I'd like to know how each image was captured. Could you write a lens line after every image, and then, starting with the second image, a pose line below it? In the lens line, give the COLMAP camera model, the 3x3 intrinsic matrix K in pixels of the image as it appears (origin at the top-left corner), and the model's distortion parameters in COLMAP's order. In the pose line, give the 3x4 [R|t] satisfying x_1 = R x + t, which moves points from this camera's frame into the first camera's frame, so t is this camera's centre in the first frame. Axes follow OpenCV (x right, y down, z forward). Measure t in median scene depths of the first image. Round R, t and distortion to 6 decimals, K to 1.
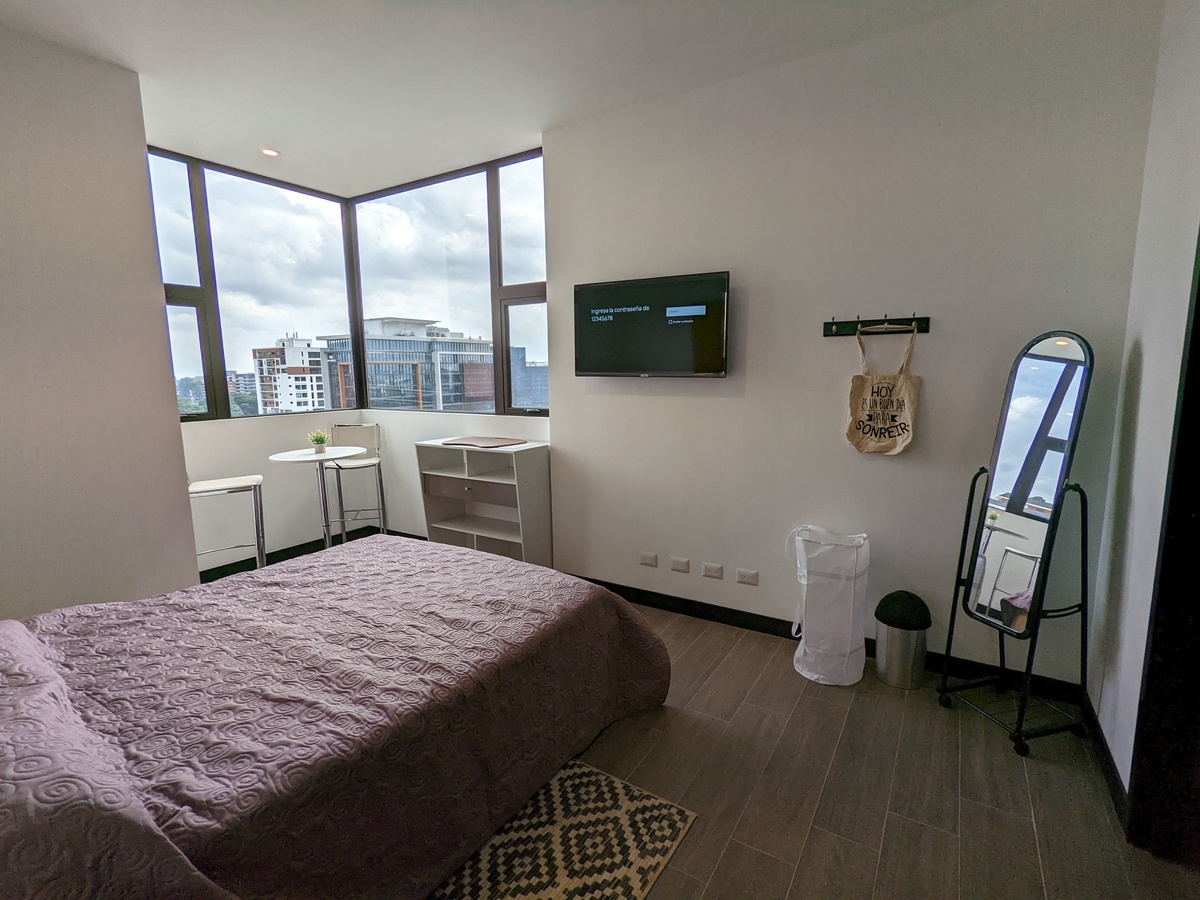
lens RADIAL K [[571.2, 0, 600.6], [0, 571.2, 451.5], [0, 0, 1]] dist [0.002877, -0.001164]
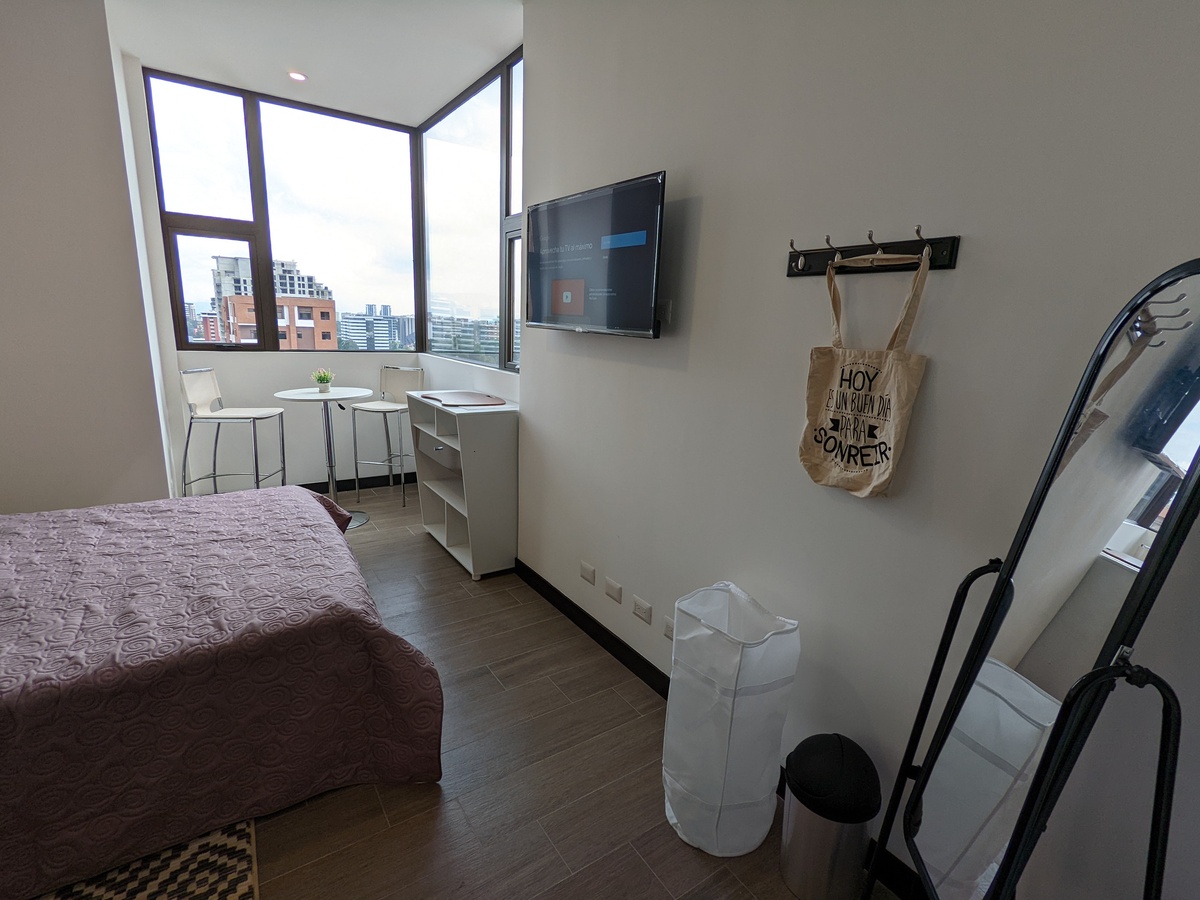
lens RADIAL K [[571.2, 0, 600.2], [0, 571.2, 450.6], [0, 0, 1]] dist [0.002877, -0.001164]
pose [[0.914013, 0.137714, -0.381595, 0.323595], [-0.110316, 0.989547, 0.092882, -0.041184], [0.390398, -0.042799, 0.919651, 0.266901]]
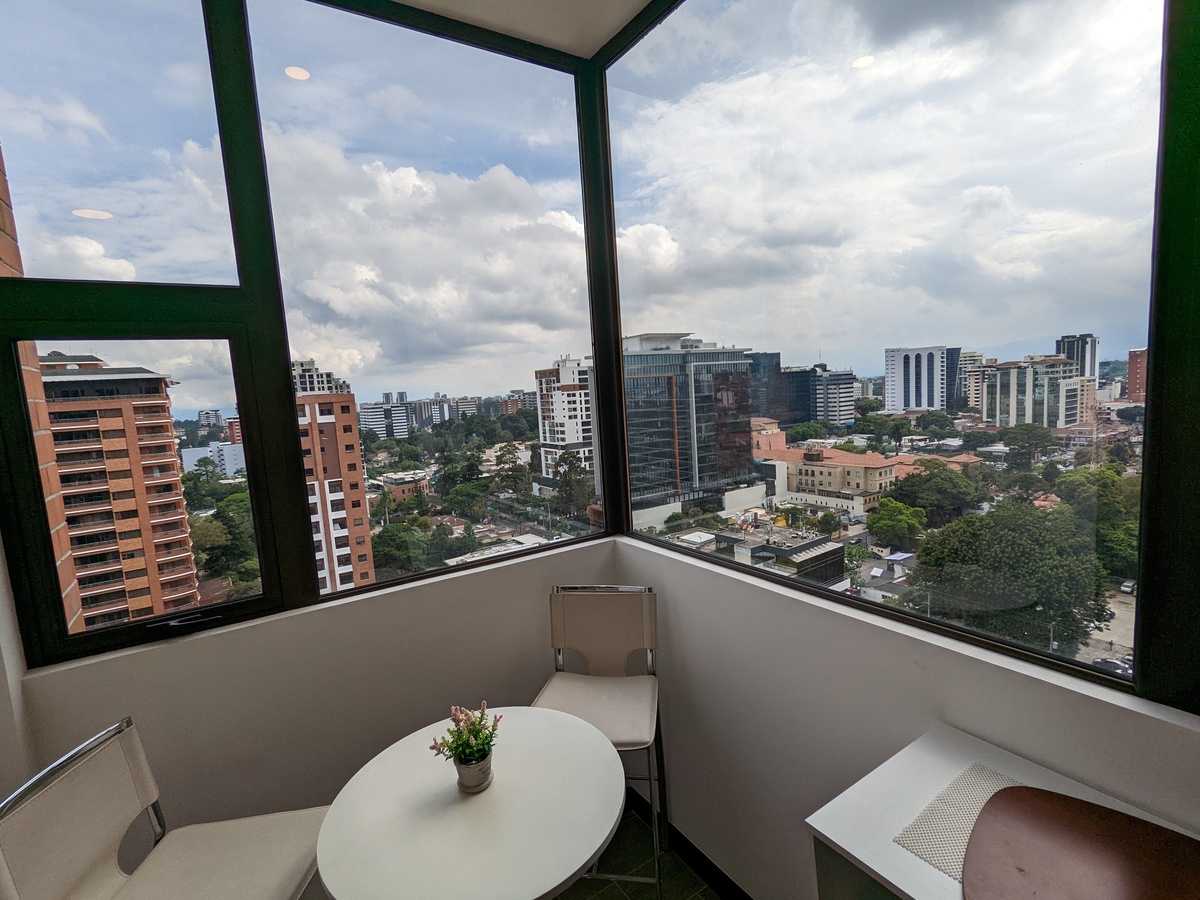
lens RADIAL K [[571.2, 0, 600.3], [0, 571.2, 454.7], [0, 0, 1]] dist [0.002877, -0.001164]
pose [[0.907593, 0.005139, -0.419821, -0.301663], [-0.009012, 0.999933, -0.007243, -0.168623], [0.419755, 0.010358, 0.907578, 0.733211]]
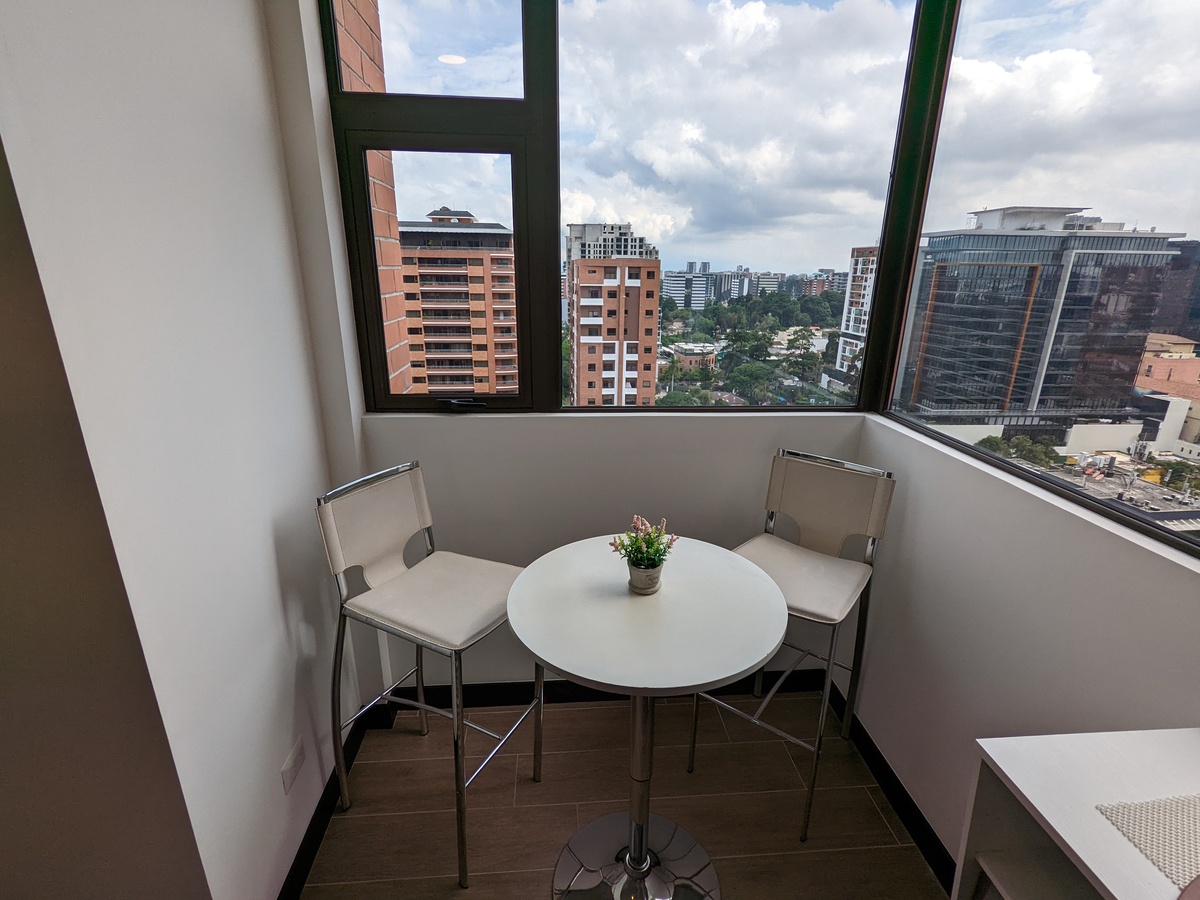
lens RADIAL K [[571.2, 0, 603.0], [0, 571.2, 452.7], [0, 0, 1]] dist [0.002877, -0.001164]
pose [[0.596077, 0.266266, -0.757492, -0.276678], [-0.136495, 0.963285, 0.231195, -0.142305], [0.791240, -0.034416, 0.610536, 0.767384]]
